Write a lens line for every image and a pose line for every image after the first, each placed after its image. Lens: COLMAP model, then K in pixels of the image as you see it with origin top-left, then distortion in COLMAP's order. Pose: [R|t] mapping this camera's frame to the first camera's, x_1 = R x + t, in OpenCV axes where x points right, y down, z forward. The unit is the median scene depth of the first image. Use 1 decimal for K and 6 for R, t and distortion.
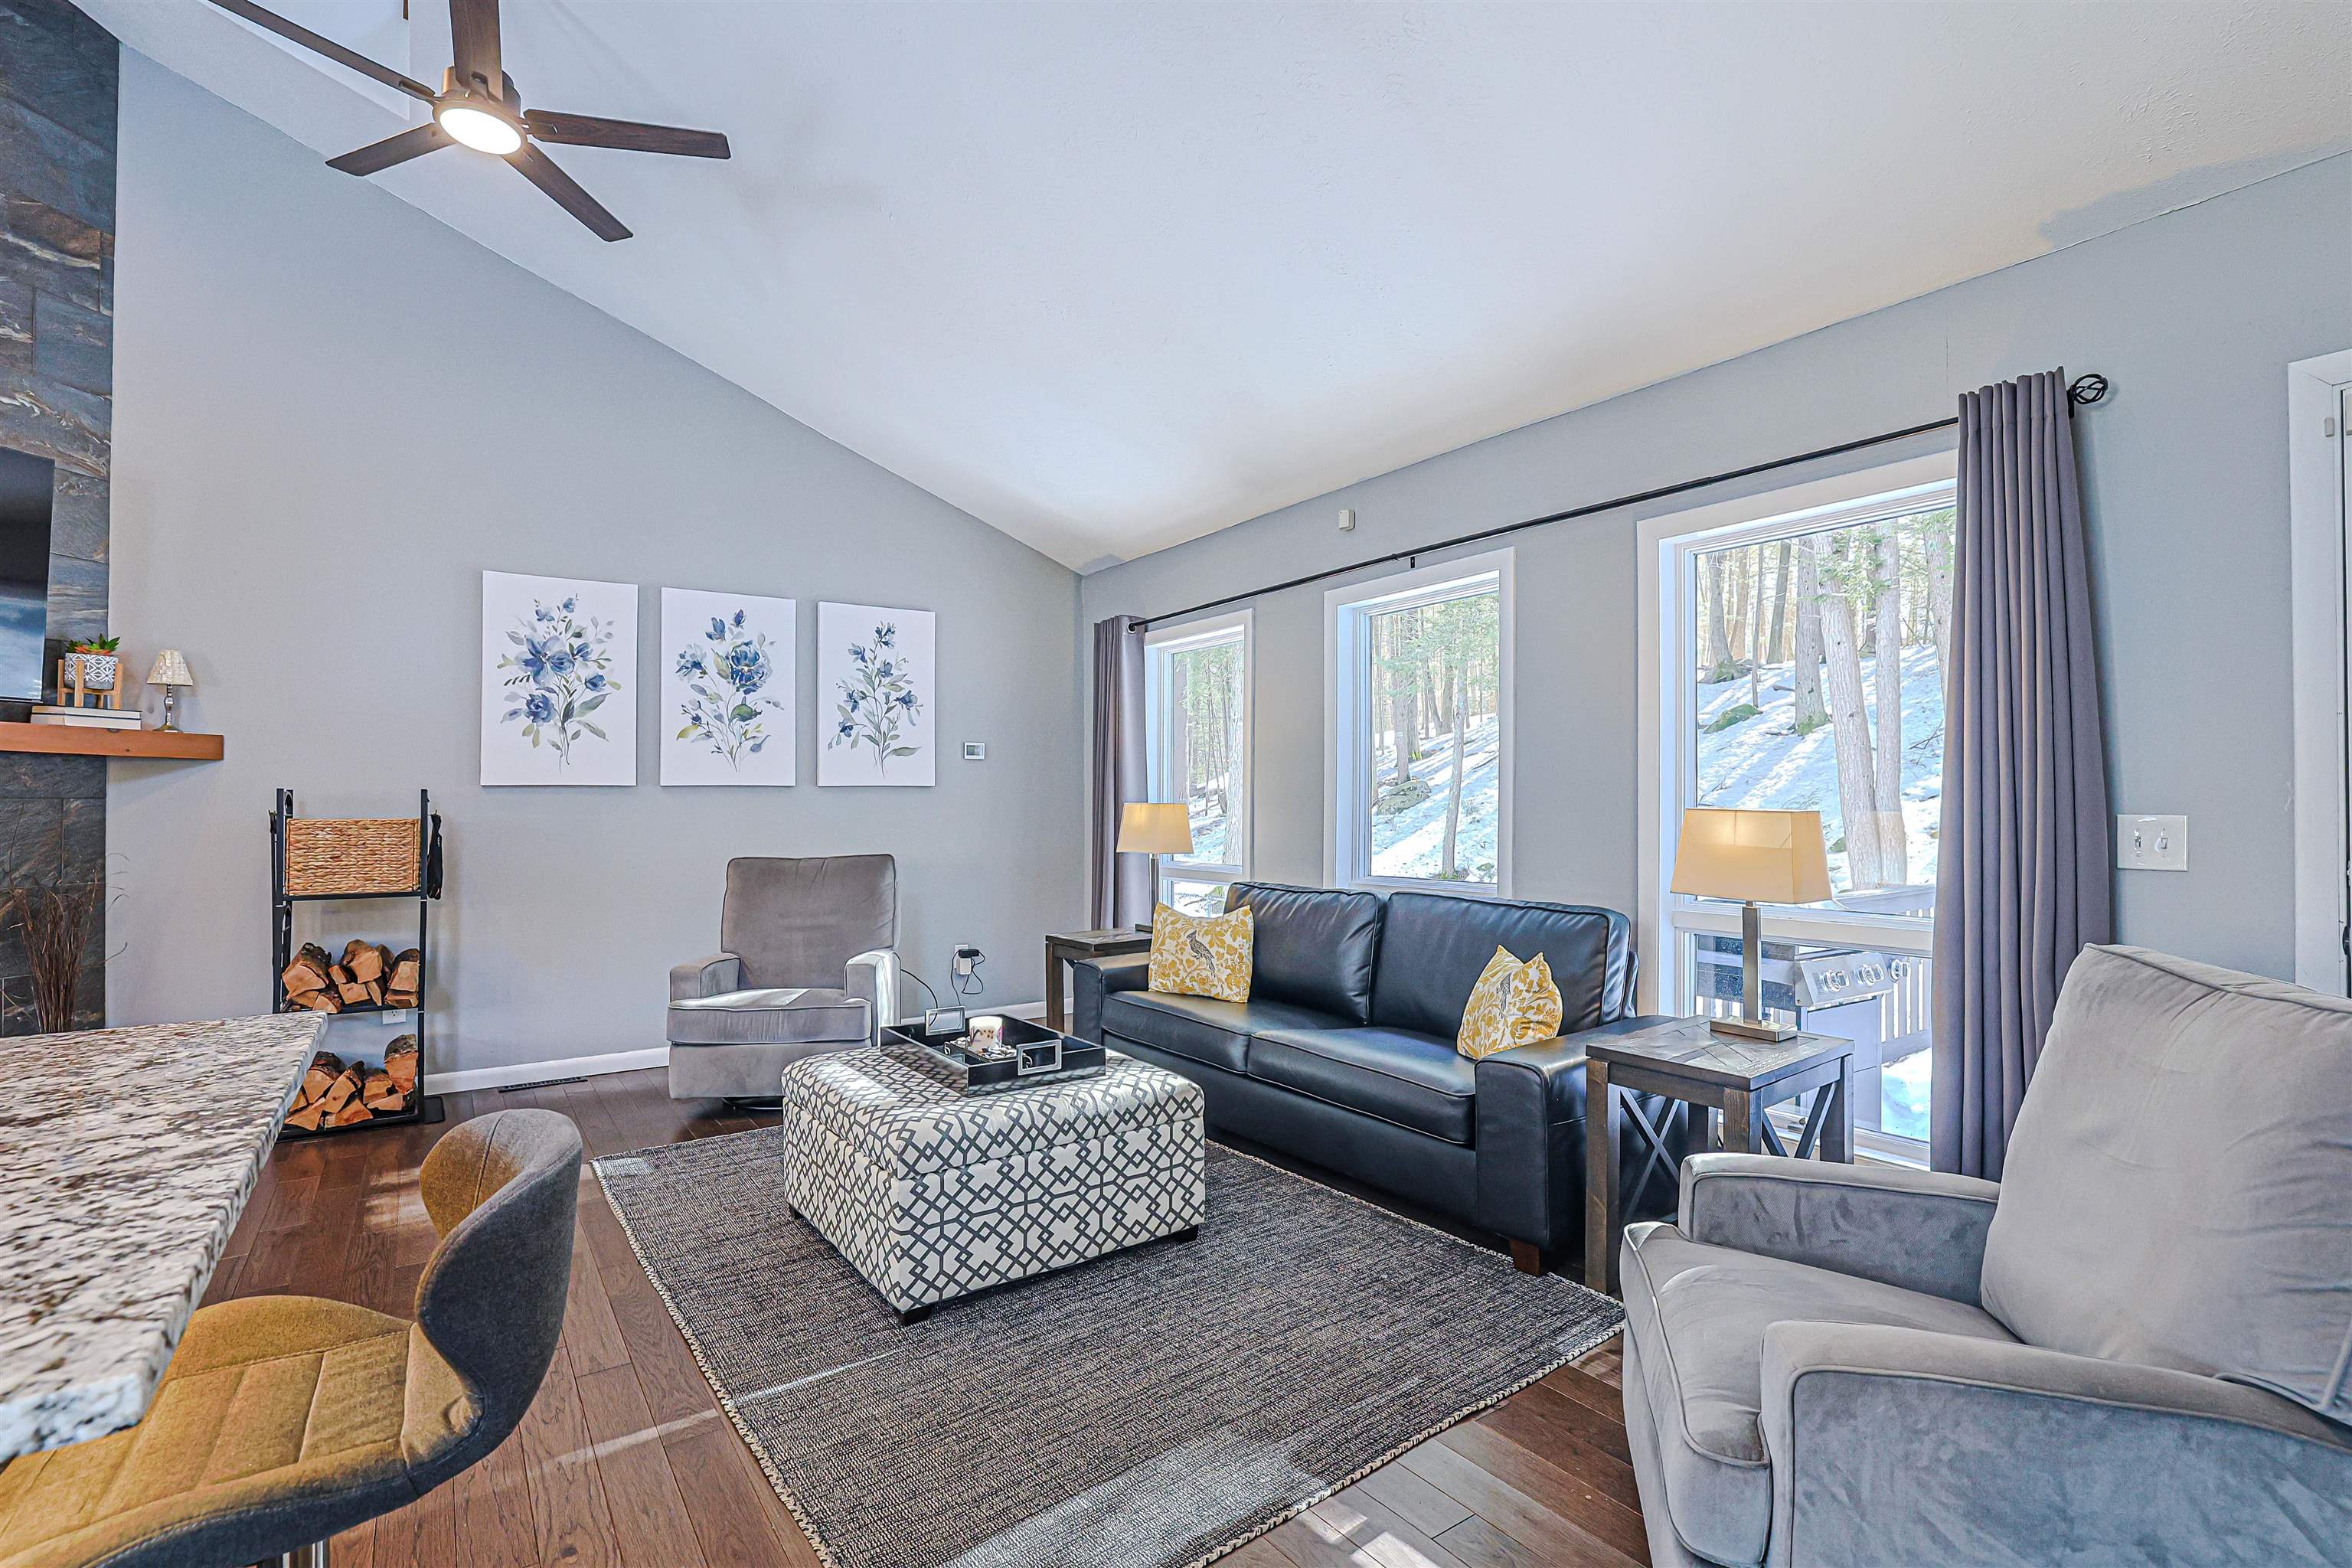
lens RADIAL K [[1100.5, 0, 1182.5], [0, 1100.5, 788.8], [0, 0, 1]] dist [-0.053505, 0.020383]
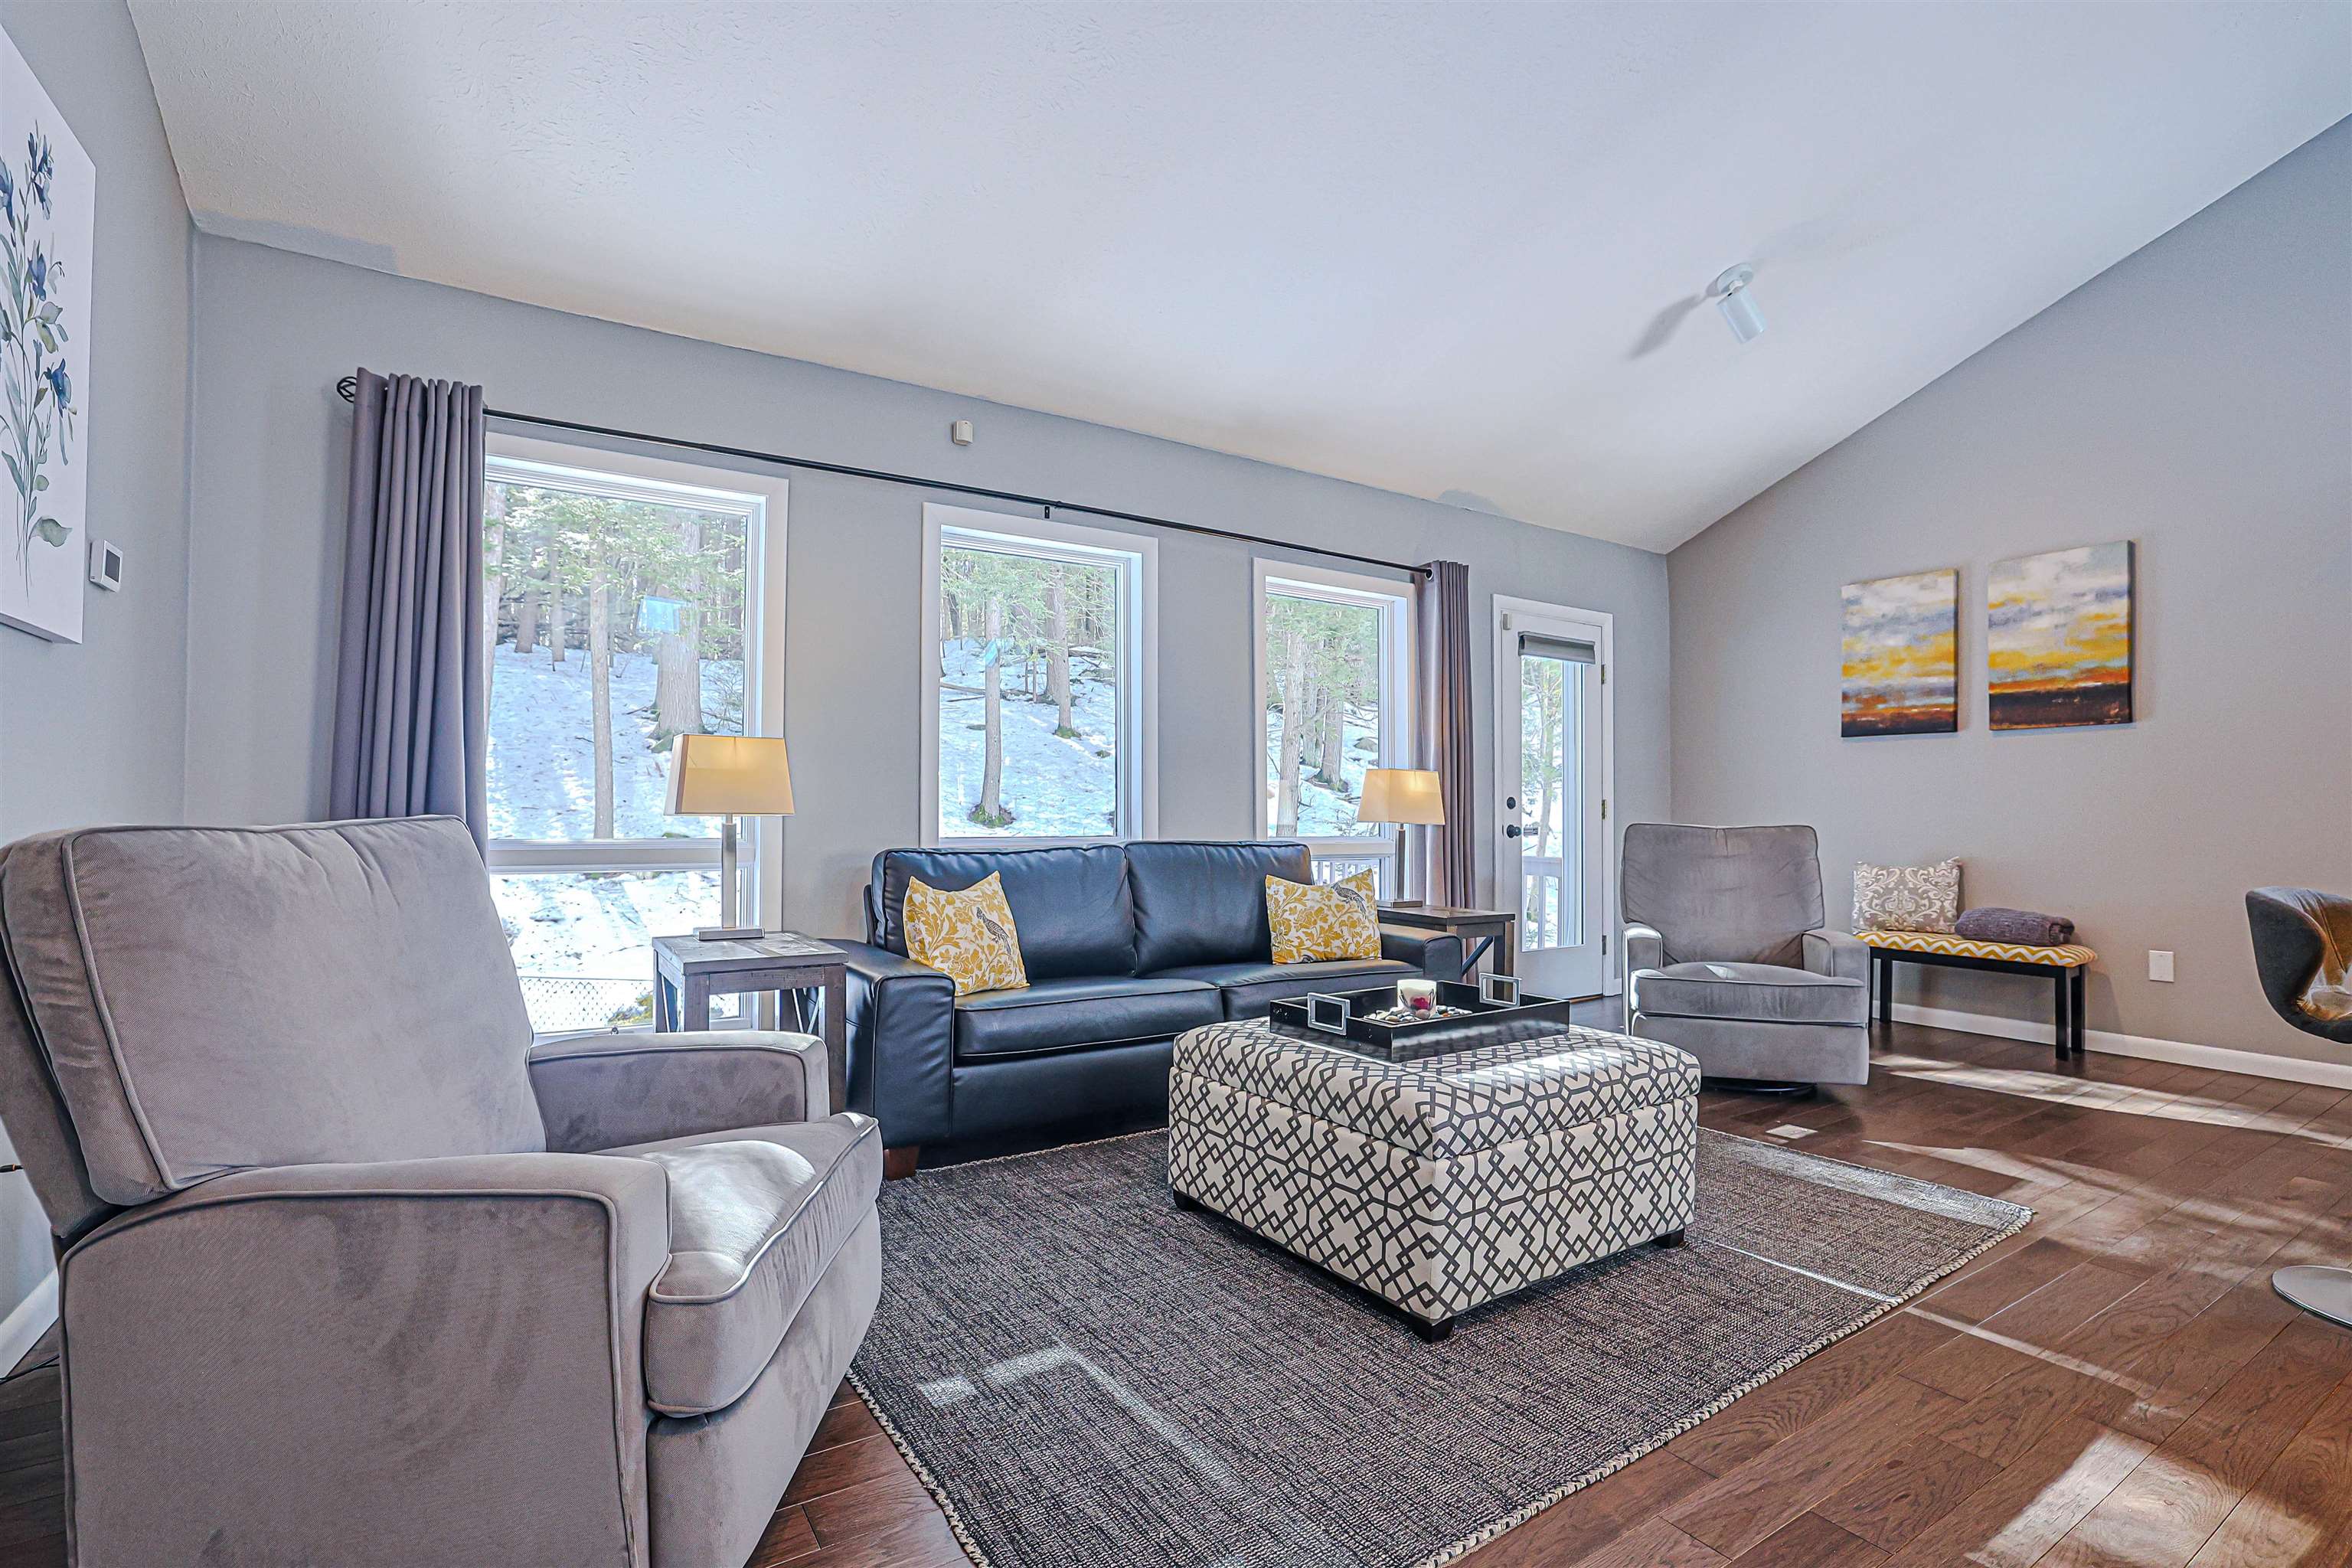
lens RADIAL K [[1100.5, 0, 1182.5], [0, 1100.5, 788.8], [0, 0, 1]] dist [-0.053505, 0.020383]
pose [[0.038285, 0.026060, 0.998927, -0.690173], [-0.018037, 0.999515, -0.025384, 0.058564], [-0.999104, -0.017046, 0.038737, 0.770721]]
